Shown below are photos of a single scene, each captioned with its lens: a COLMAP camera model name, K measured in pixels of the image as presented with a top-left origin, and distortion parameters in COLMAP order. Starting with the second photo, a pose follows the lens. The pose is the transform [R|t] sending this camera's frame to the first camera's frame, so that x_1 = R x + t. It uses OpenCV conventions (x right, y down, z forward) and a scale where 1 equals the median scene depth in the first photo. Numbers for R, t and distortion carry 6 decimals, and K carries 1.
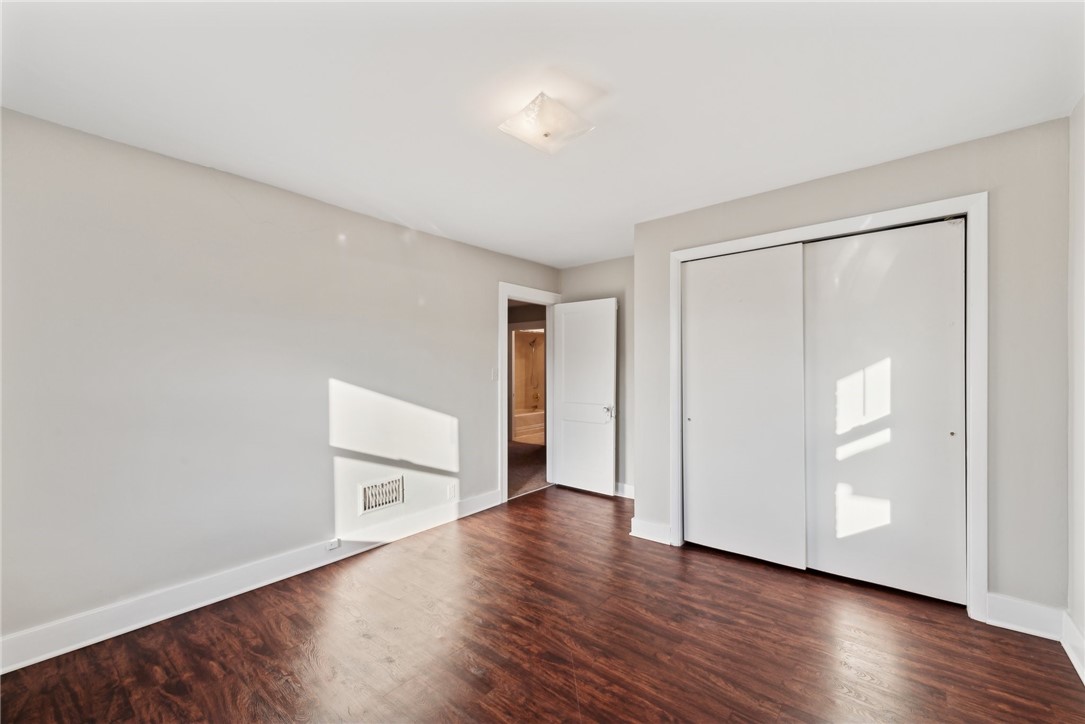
lens RADIAL K [[440.5, 0, 543.1], [0, 440.5, 368.5], [0, 0, 1]] dist [0.002150, 0.000066]
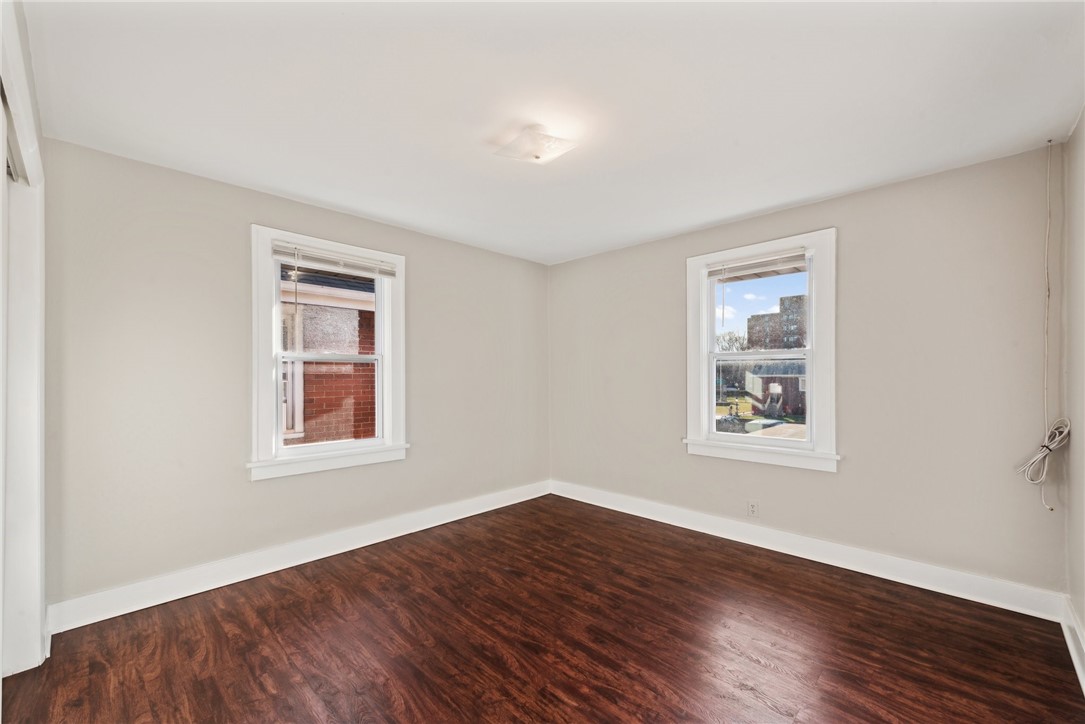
lens RADIAL K [[440.5, 0, 543.1], [0, 440.5, 368.5], [0, 0, 1]] dist [0.002150, 0.000066]
pose [[-0.996373, 0.007900, 0.084722, -0.091790], [0.006145, 0.999762, -0.020954, 0.016652], [-0.084867, -0.020357, -0.996184, 2.006517]]
